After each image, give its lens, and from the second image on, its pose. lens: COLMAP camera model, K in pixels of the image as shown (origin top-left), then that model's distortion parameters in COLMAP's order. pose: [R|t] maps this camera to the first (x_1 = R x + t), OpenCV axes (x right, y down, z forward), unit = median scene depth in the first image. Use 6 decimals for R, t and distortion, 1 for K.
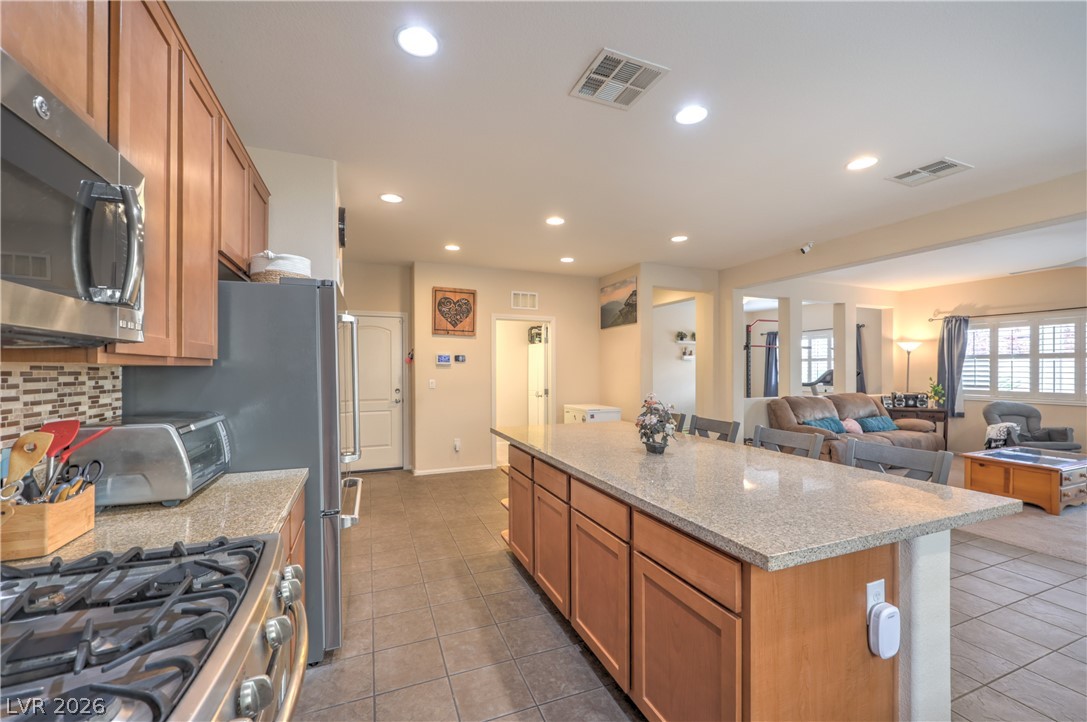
lens RADIAL K [[446.5, 0, 541.9], [0, 446.5, 365.6], [0, 0, 1]] dist [0.001188, 0.000374]
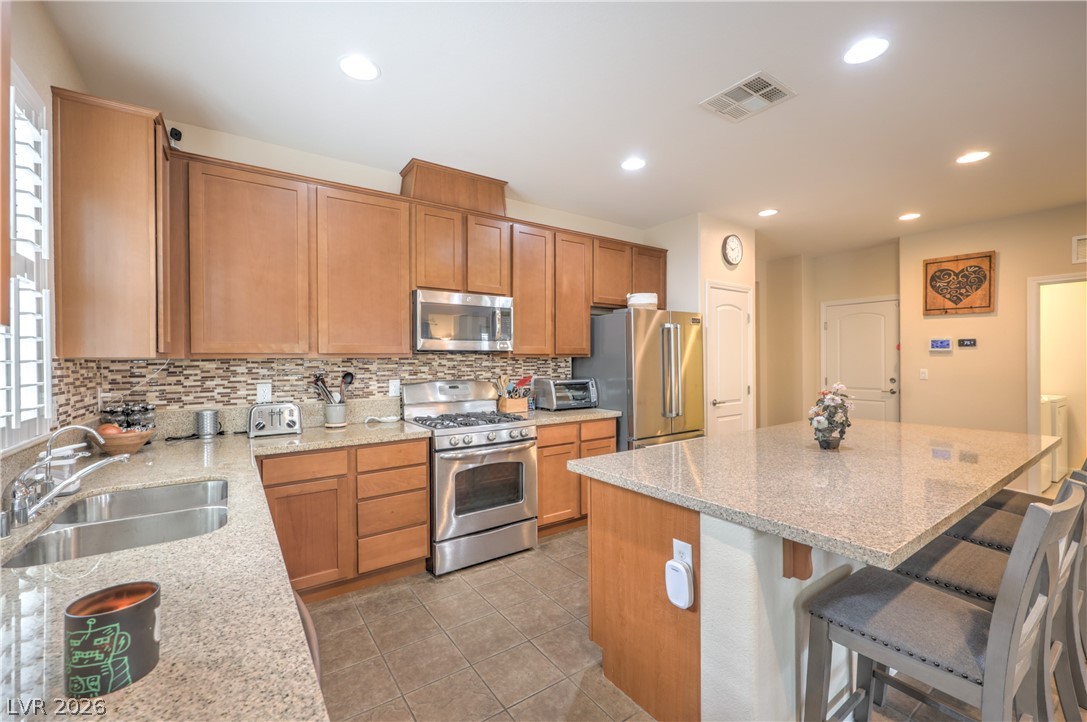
lens RADIAL K [[446.5, 0, 547.8], [0, 446.5, 359.4], [0, 0, 1]] dist [0.001188, 0.000374]
pose [[0.238201, -0.000267, -0.971216, 0.397120], [0.012890, 0.999913, 0.002886, 0.001476], [0.971130, -0.013206, 0.238183, 0.088274]]
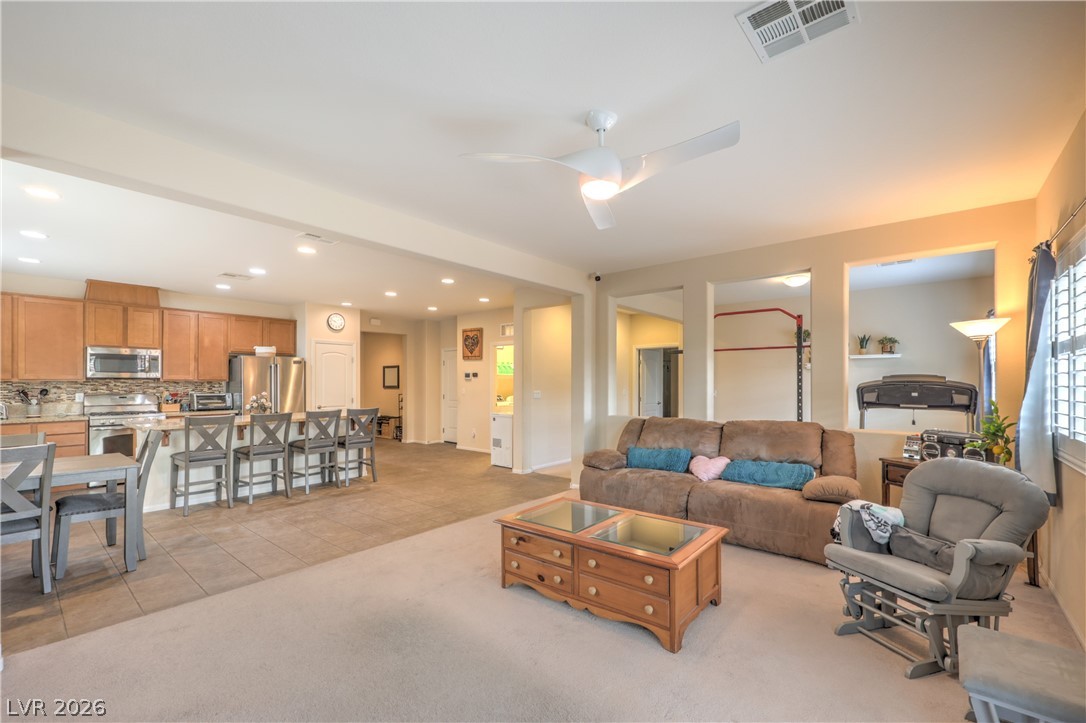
lens RADIAL K [[446.1, 0, 542.1], [0, 446.1, 379.4], [0, 0, 1]] dist [0.001188, 0.000374]
pose [[0.470124, -0.006360, -0.882577, 1.207003], [0.007813, 0.999965, -0.003044, 0.005383], [0.882566, -0.005464, 0.470158, 0.483166]]
